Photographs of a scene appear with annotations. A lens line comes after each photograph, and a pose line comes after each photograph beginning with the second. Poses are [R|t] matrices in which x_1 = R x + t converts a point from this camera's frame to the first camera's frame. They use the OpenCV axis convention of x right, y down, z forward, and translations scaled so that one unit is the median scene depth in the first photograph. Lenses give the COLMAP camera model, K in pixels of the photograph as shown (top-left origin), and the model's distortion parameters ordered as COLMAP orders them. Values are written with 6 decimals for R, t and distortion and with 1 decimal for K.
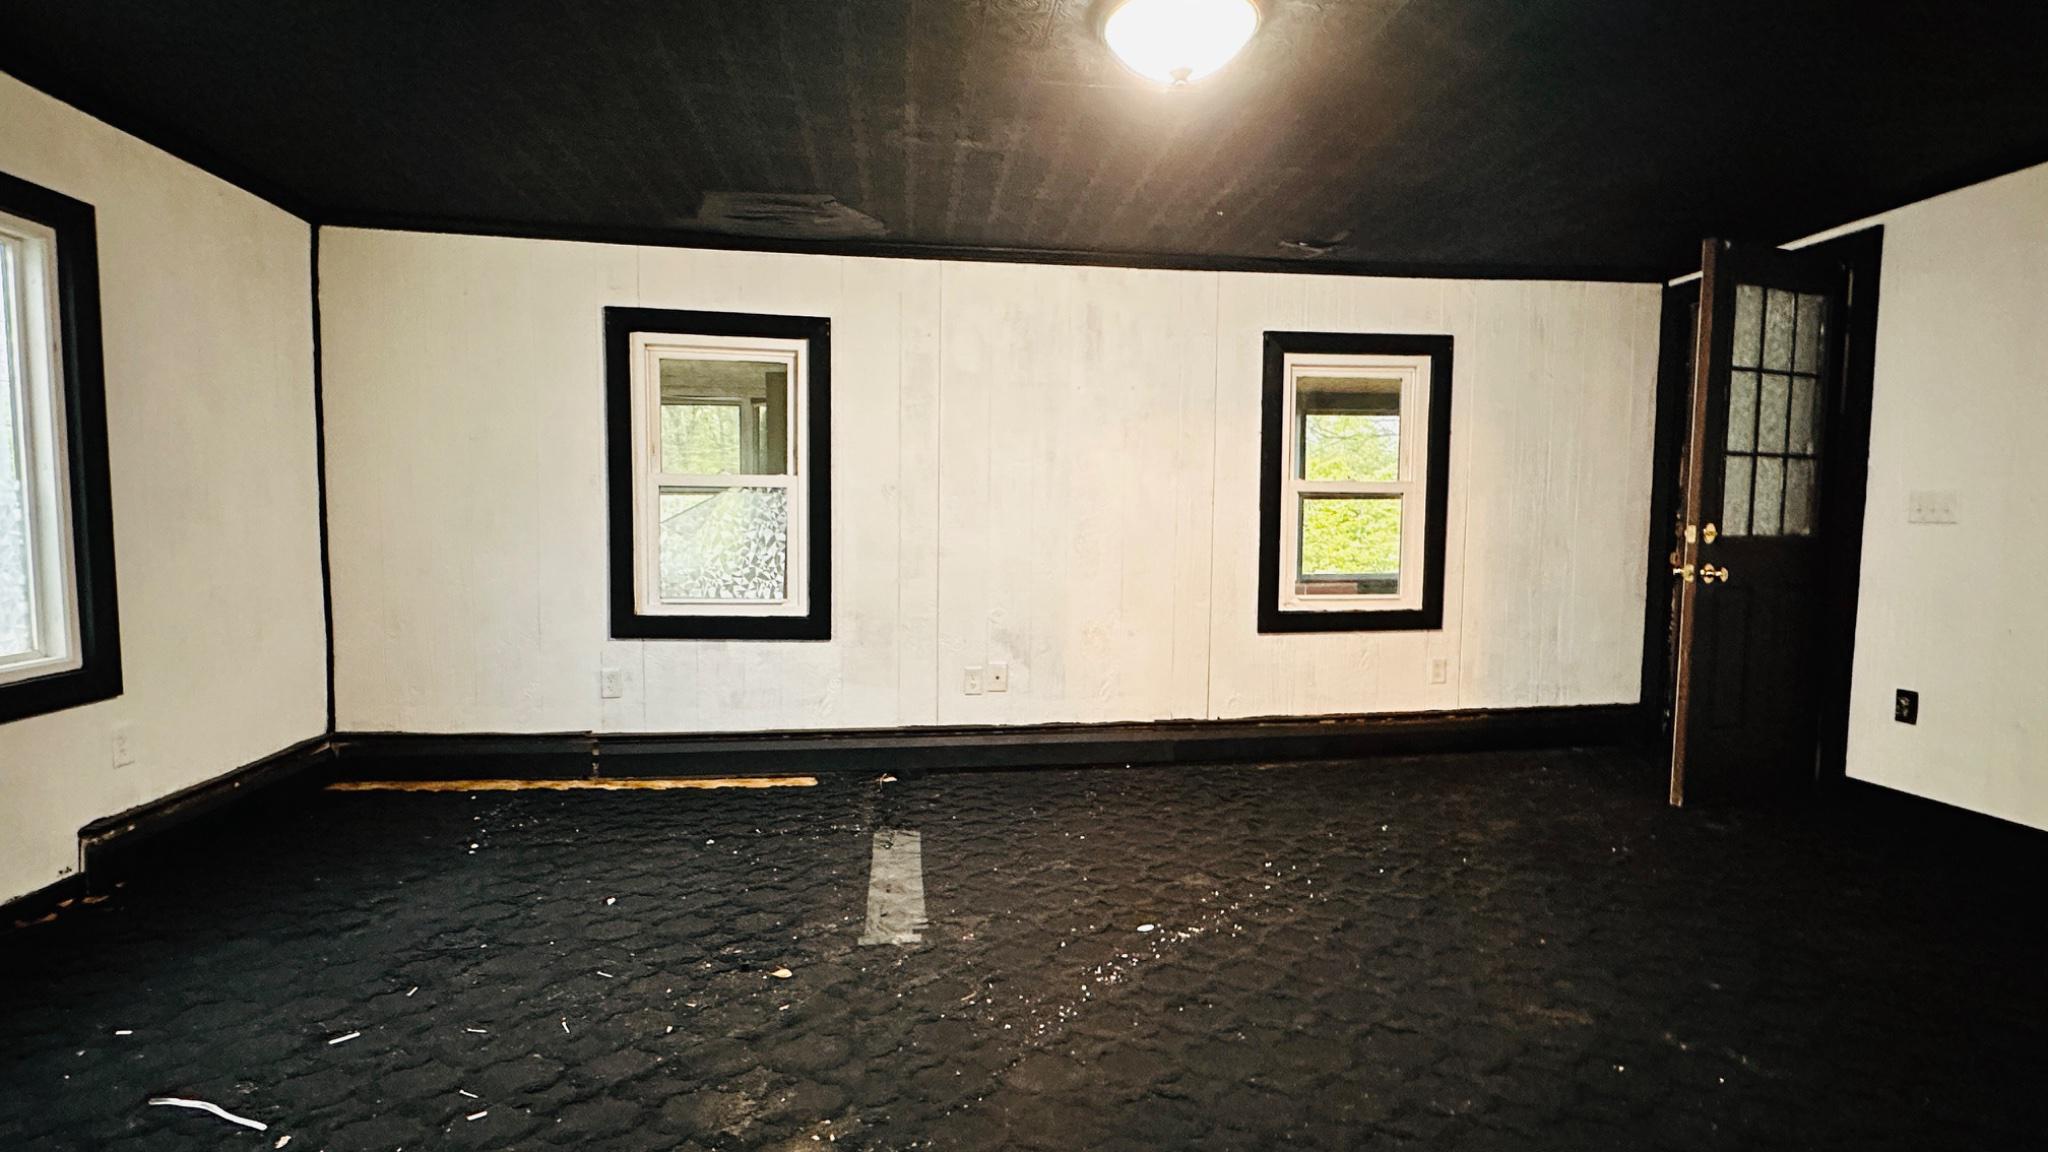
lens RADIAL K [[956.1, 0, 1019.4], [0, 956.1, 579.5], [0, 0, 1]] dist [-0.008996, 0.002237]
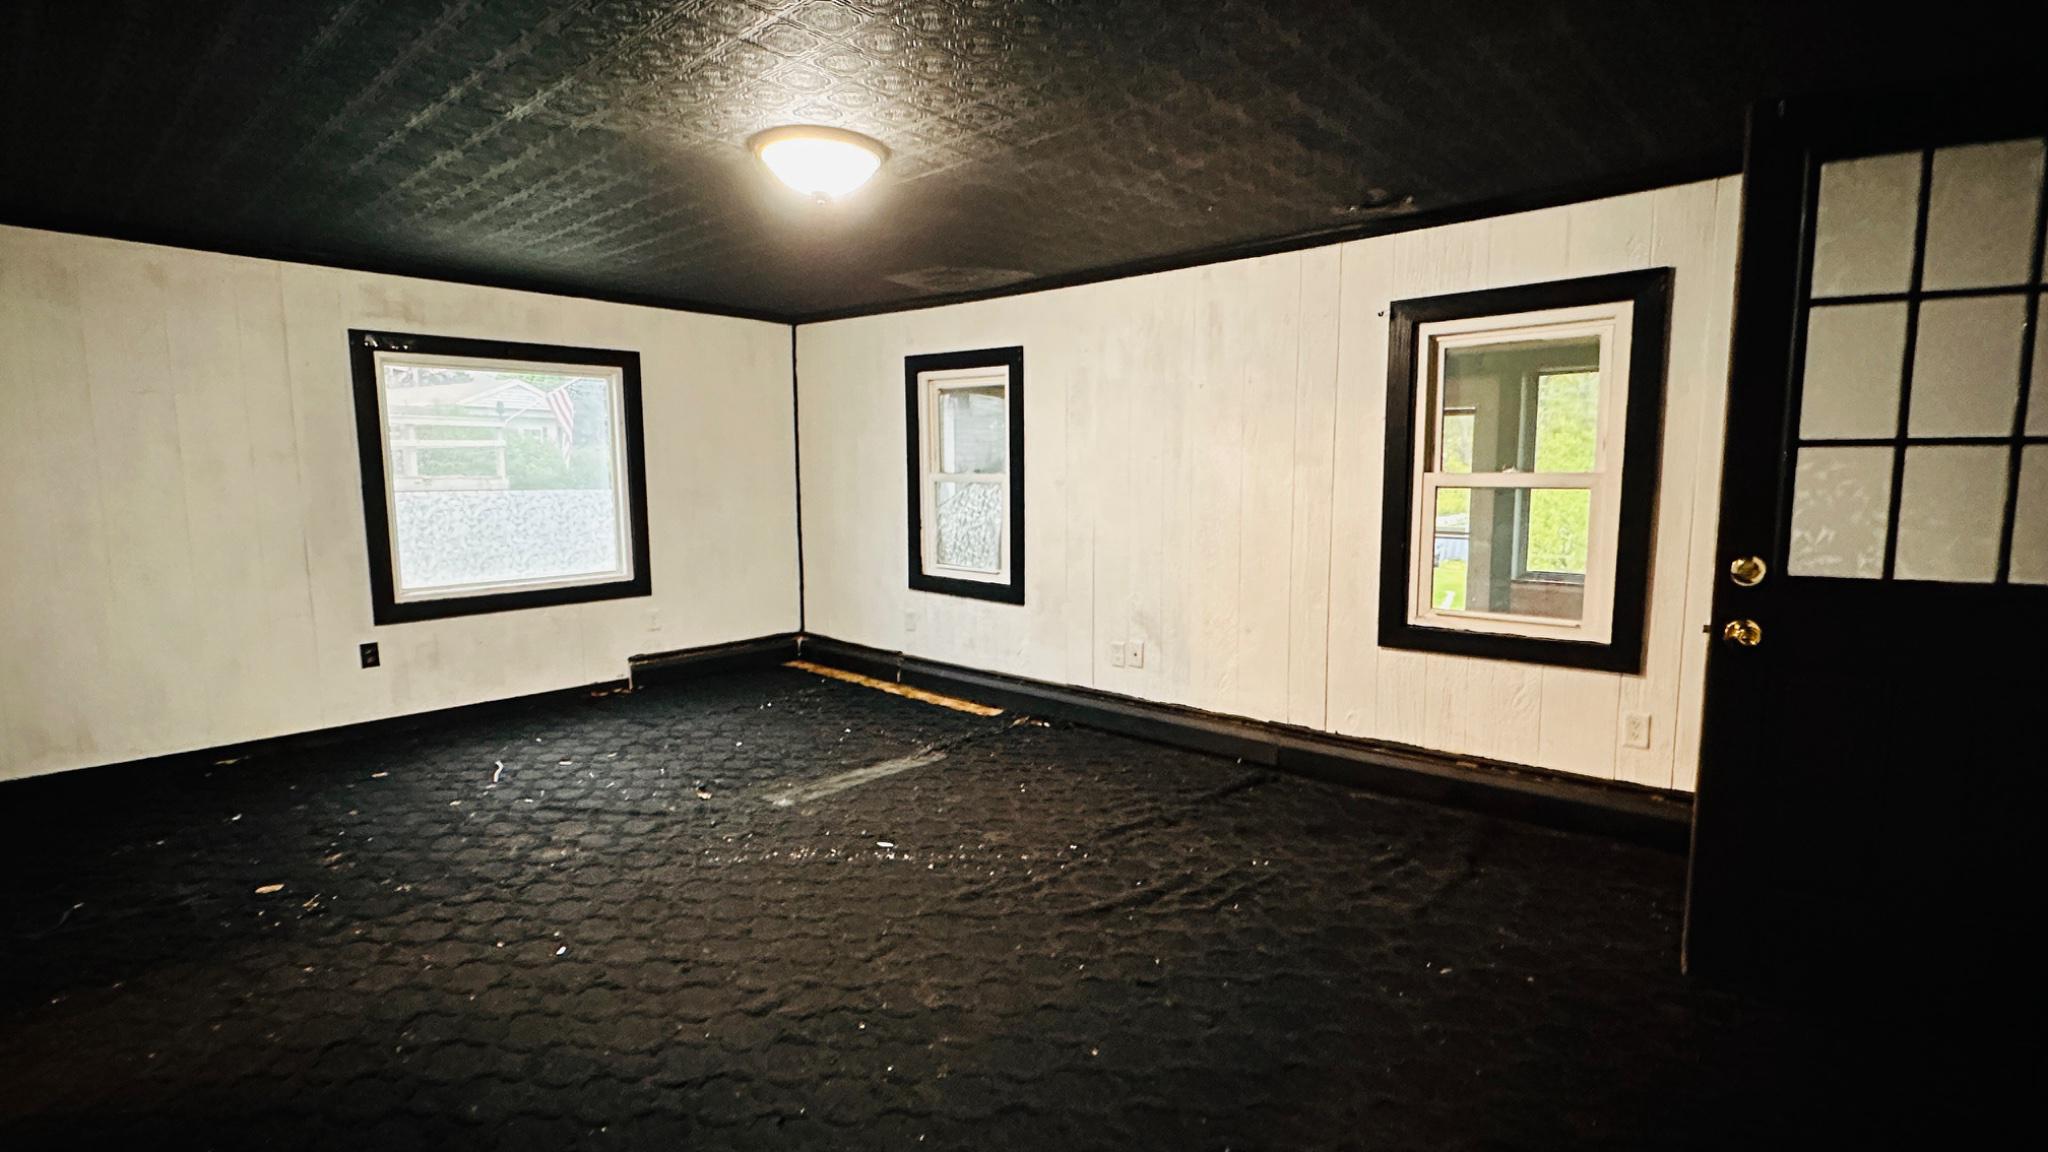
lens RADIAL K [[956.1, 0, 1022.3], [0, 956.1, 582.0], [0, 0, 1]] dist [-0.008996, 0.002237]
pose [[0.654584, 0.080236, -0.751719, 0.850309], [-0.042098, 0.996678, 0.069724, -0.062606], [0.754816, -0.013994, 0.655787, 0.208945]]
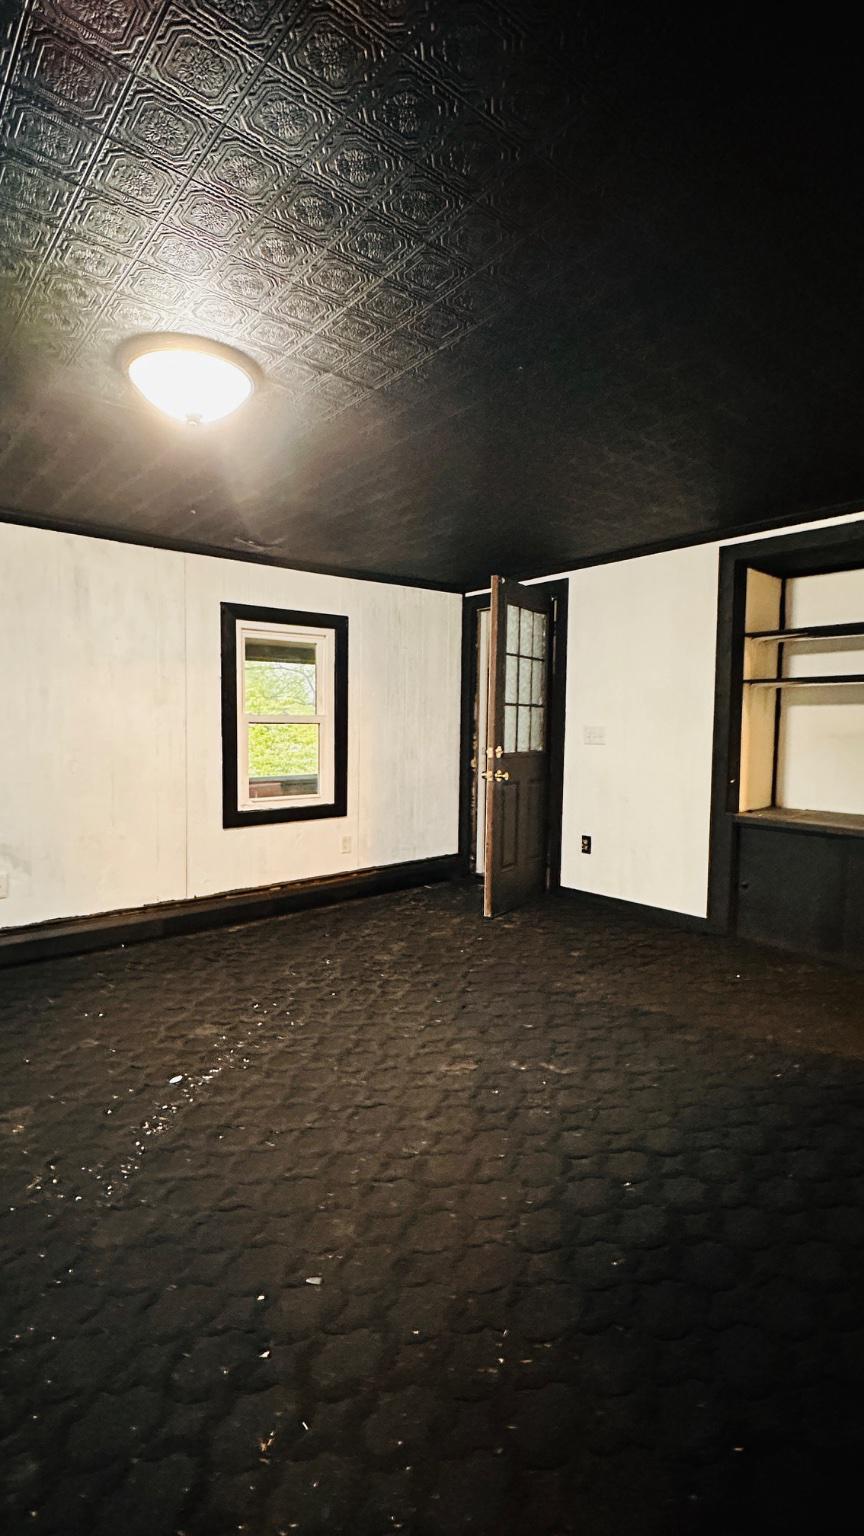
lens RADIAL K [[717.1, 0, 431.9], [0, 717.1, 773.2], [0, 0, 1]] dist [-0.008996, 0.002237]
pose [[0.834074, -0.034593, 0.550567, -0.066155], [0.032513, 0.999380, 0.013537, -0.030674], [-0.550694, 0.006609, 0.834681, 0.011675]]
